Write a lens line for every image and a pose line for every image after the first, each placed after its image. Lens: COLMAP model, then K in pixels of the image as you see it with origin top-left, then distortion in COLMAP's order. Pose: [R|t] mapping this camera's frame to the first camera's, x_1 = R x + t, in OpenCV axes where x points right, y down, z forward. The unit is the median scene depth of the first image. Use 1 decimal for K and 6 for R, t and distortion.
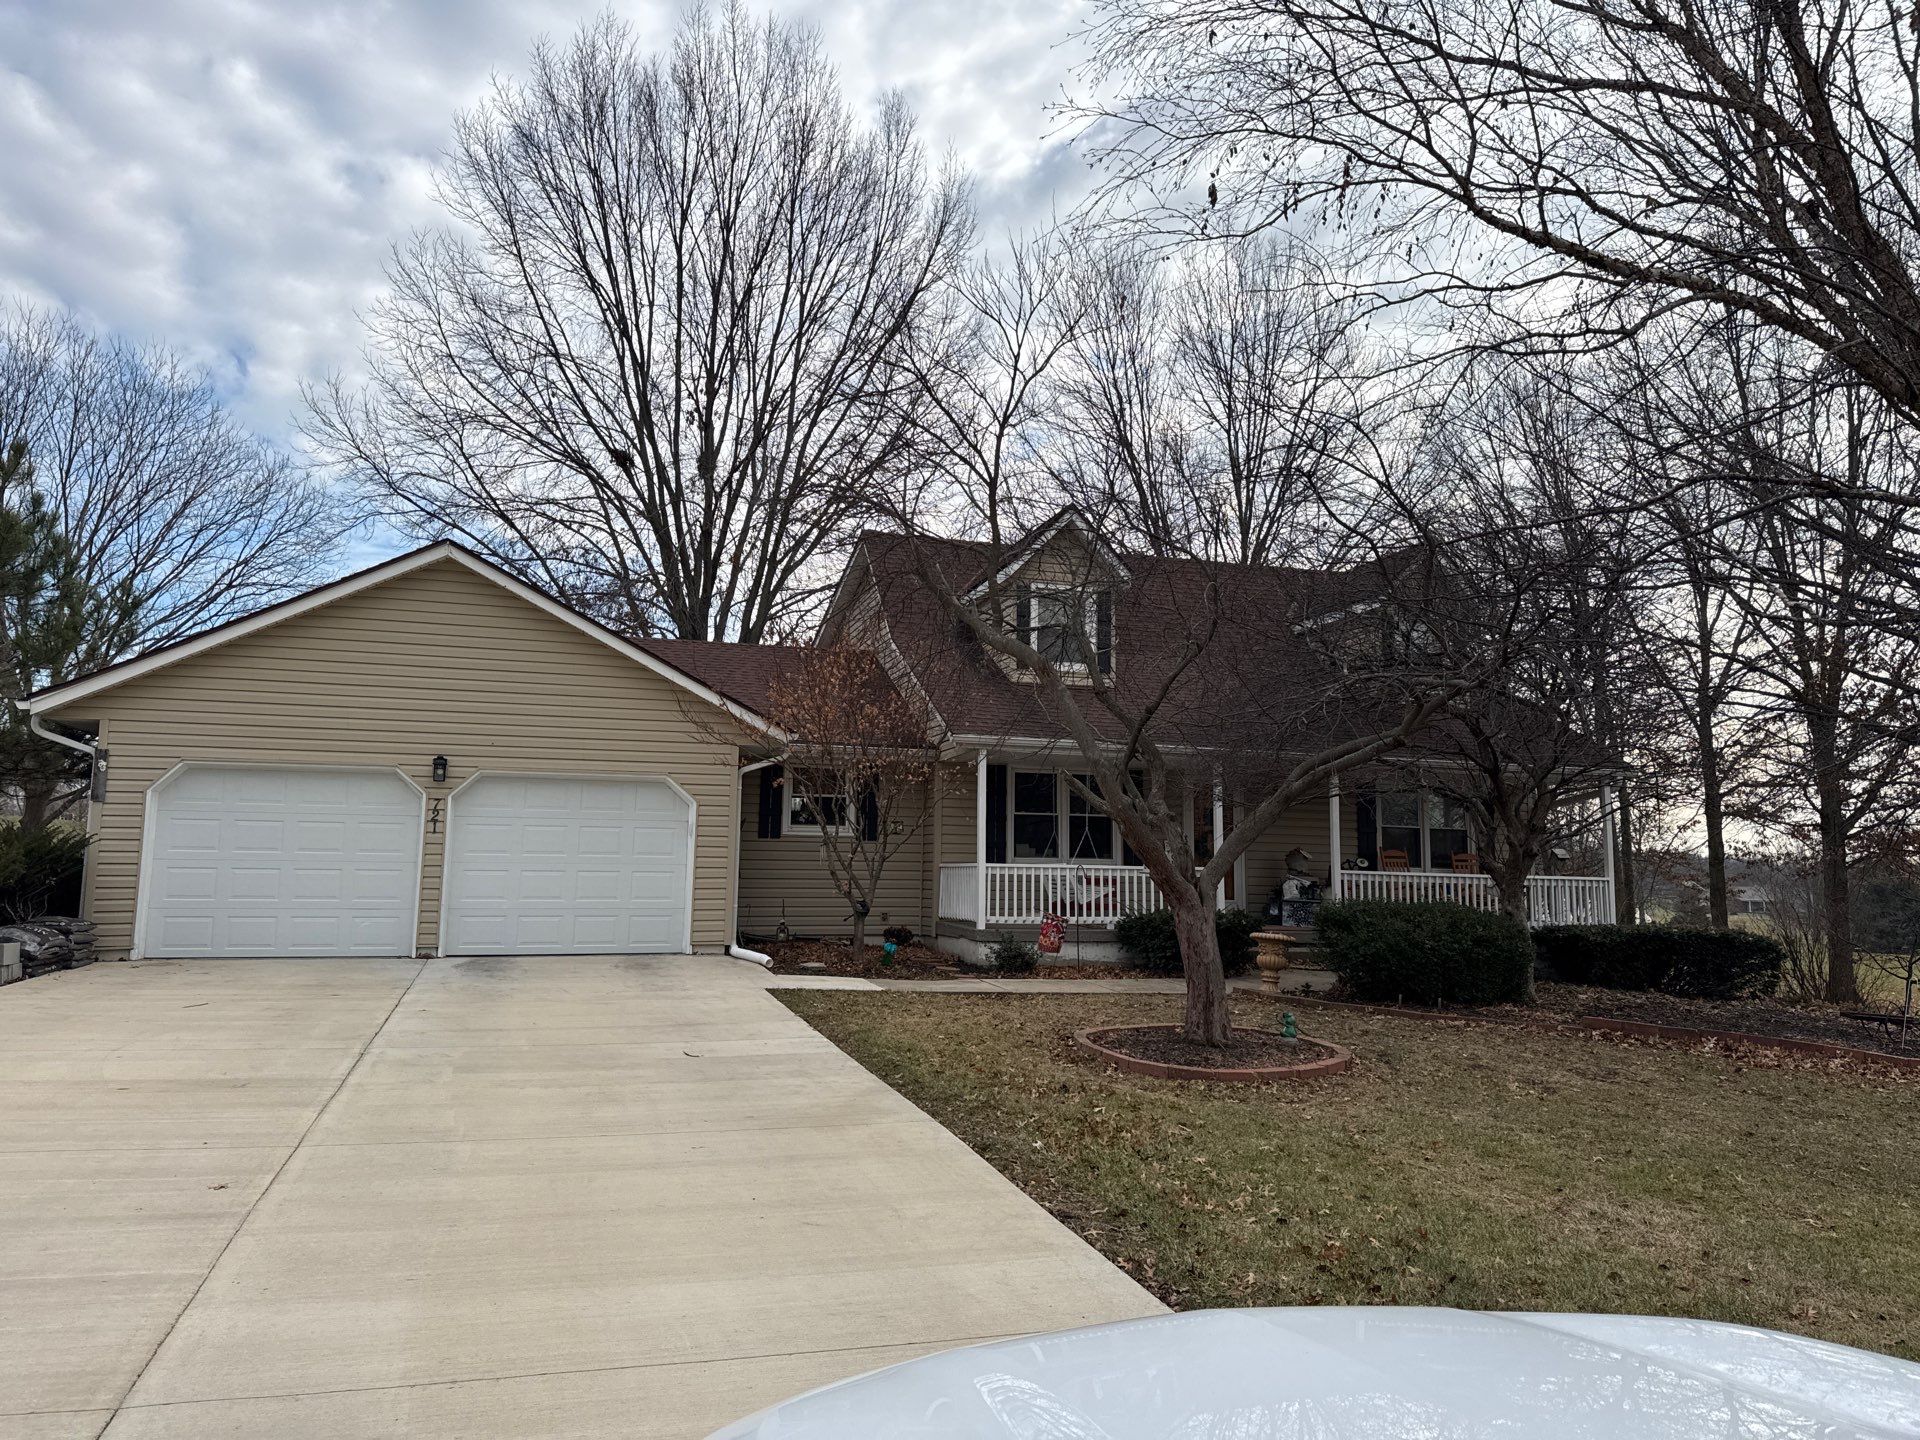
lens RADIAL K [[1321.3, 0, 964.1], [0, 1321.3, 728.1], [0, 0, 1]] dist [0.159158, -0.243942]
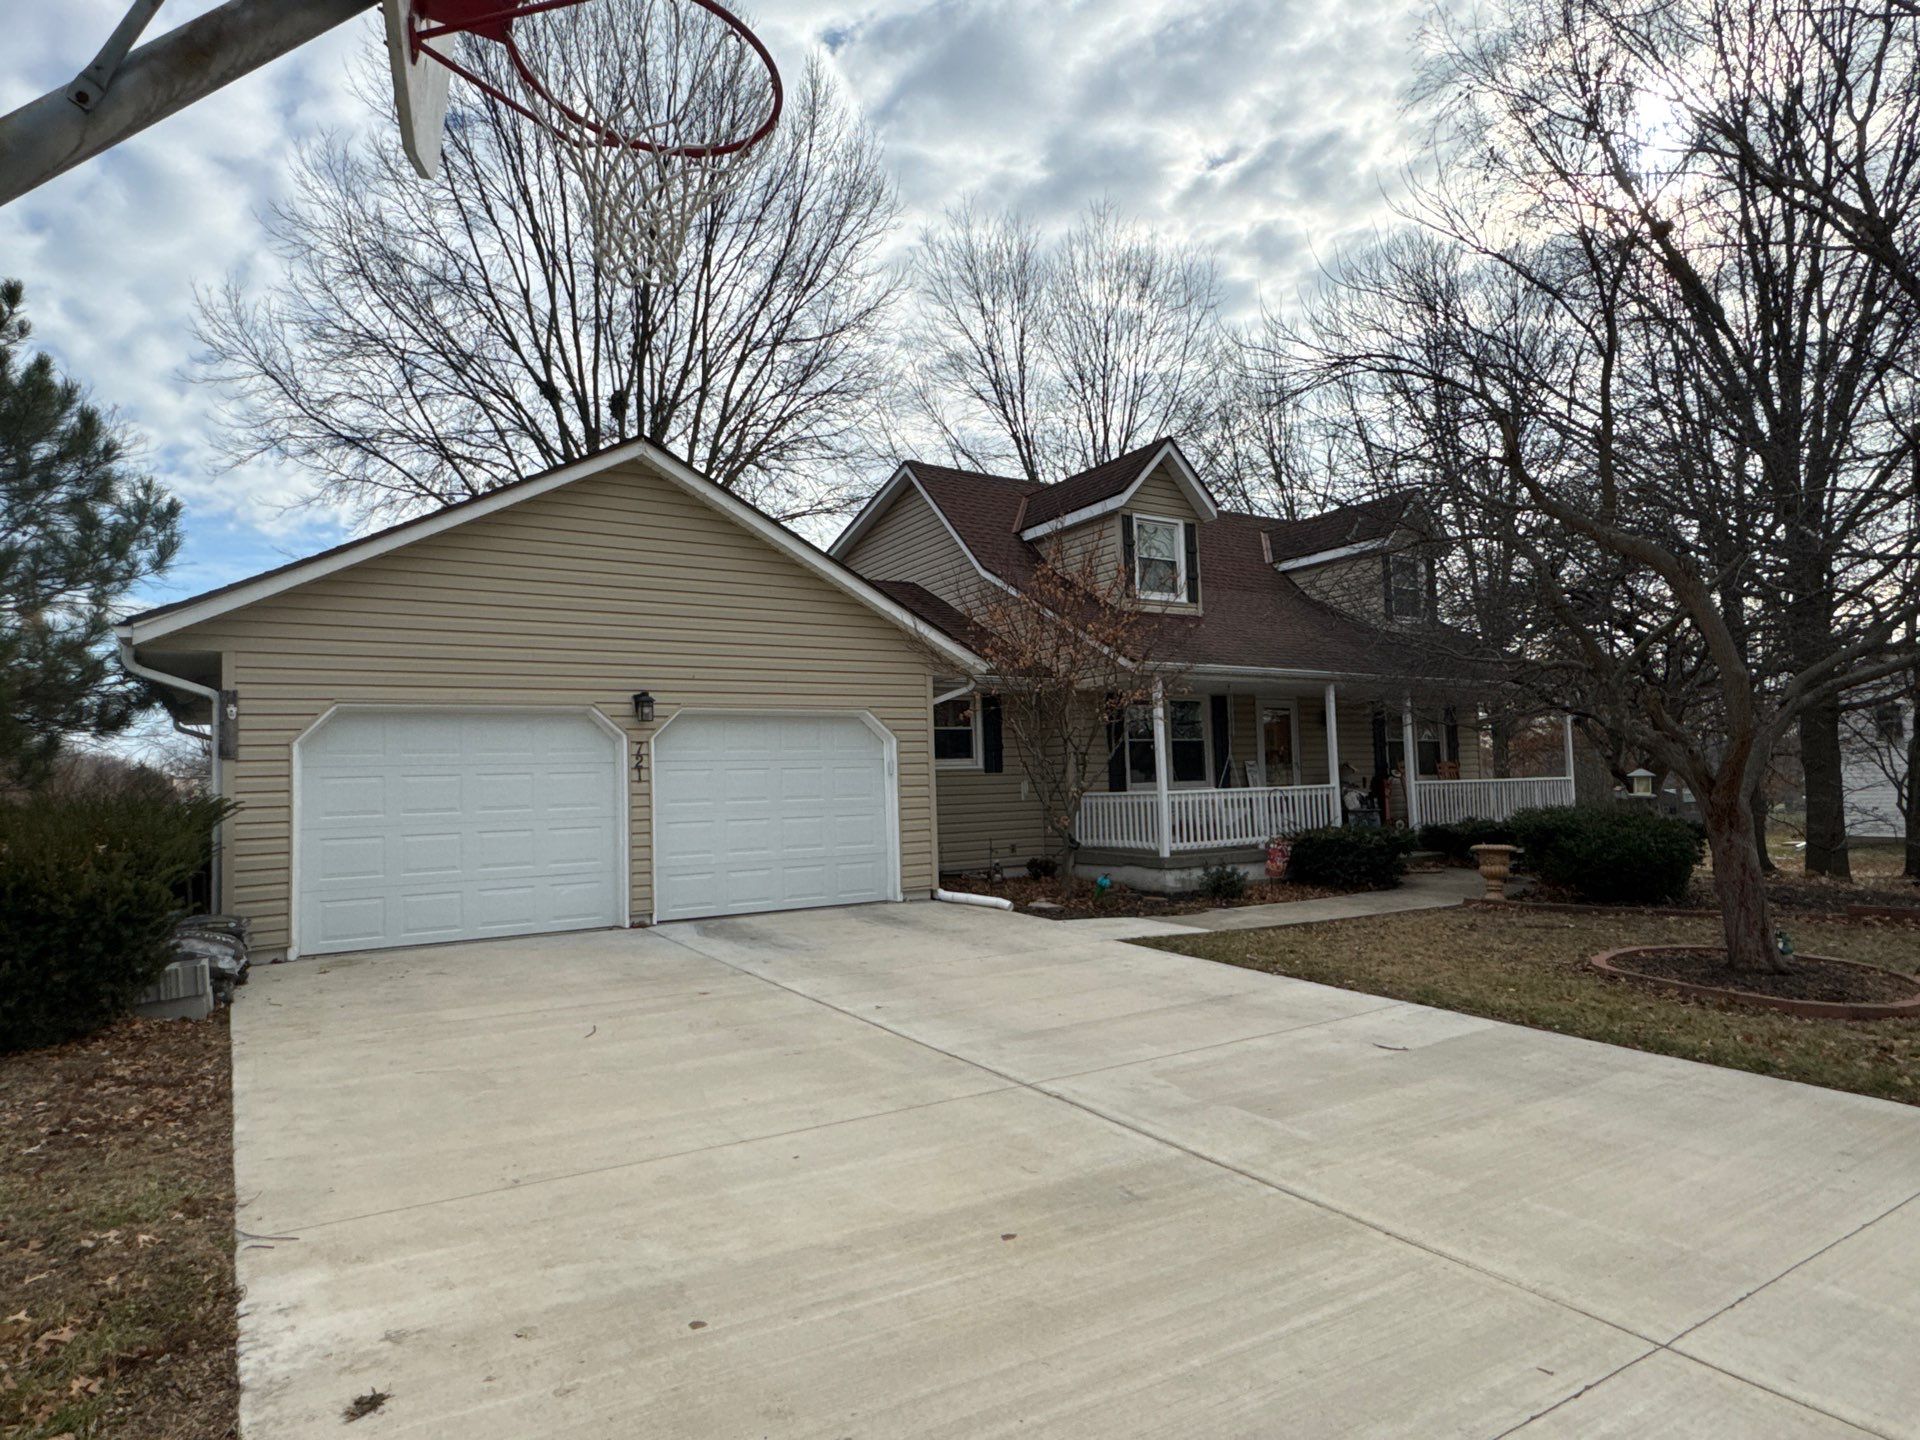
lens RADIAL K [[1125.5, 0, 958.5], [0, 1125.5, 724.5], [0, 0, 1]] dist [-0.001257, 0.001579]
pose [[0.950743, -0.026739, 0.308825, -0.409337], [0.012044, 0.998707, 0.049393, 0.008364], [-0.309746, -0.043240, 0.949836, 0.252896]]
